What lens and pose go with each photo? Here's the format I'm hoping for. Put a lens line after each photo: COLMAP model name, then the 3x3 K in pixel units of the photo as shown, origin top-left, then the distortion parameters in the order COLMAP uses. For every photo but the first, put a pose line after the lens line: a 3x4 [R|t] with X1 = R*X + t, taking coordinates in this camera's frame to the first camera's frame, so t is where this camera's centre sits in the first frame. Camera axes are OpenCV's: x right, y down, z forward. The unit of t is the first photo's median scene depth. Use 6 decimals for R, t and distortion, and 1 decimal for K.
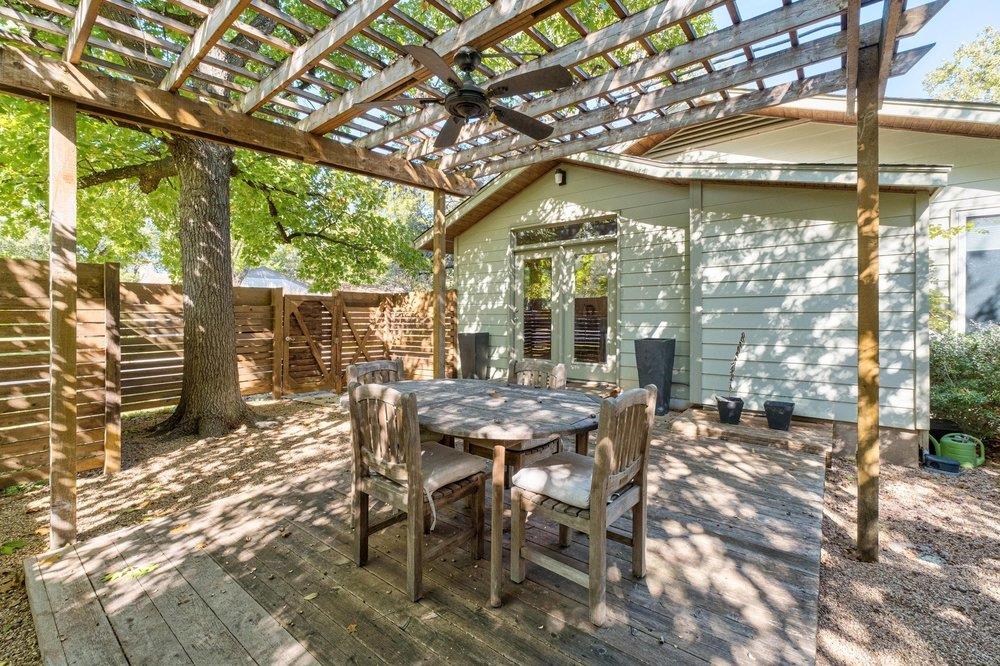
lens RADIAL K [[423.2, 0, 505.3], [0, 423.2, 318.9], [0, 0, 1]] dist [-0.014269, 0.005925]
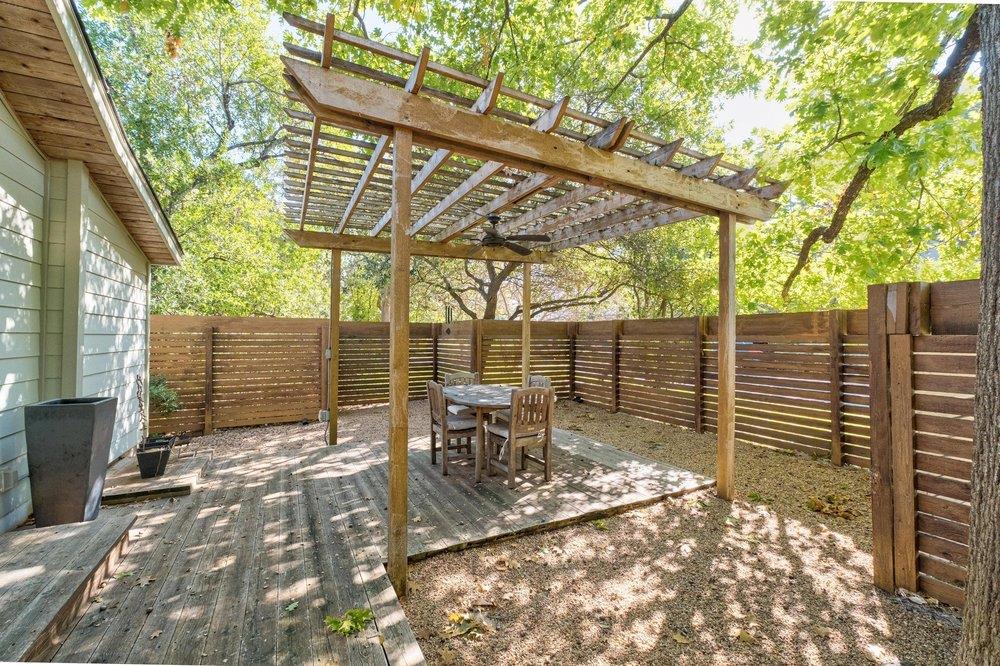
lens RADIAL K [[423.2, 0, 505.3], [0, 423.2, 318.9], [0, 0, 1]] dist [-0.014269, 0.005925]
pose [[-0.908660, 0.022773, 0.416916, -0.816412], [0.012892, 0.999566, -0.026501, -0.079400], [-0.417338, -0.018706, -0.908559, 2.320780]]
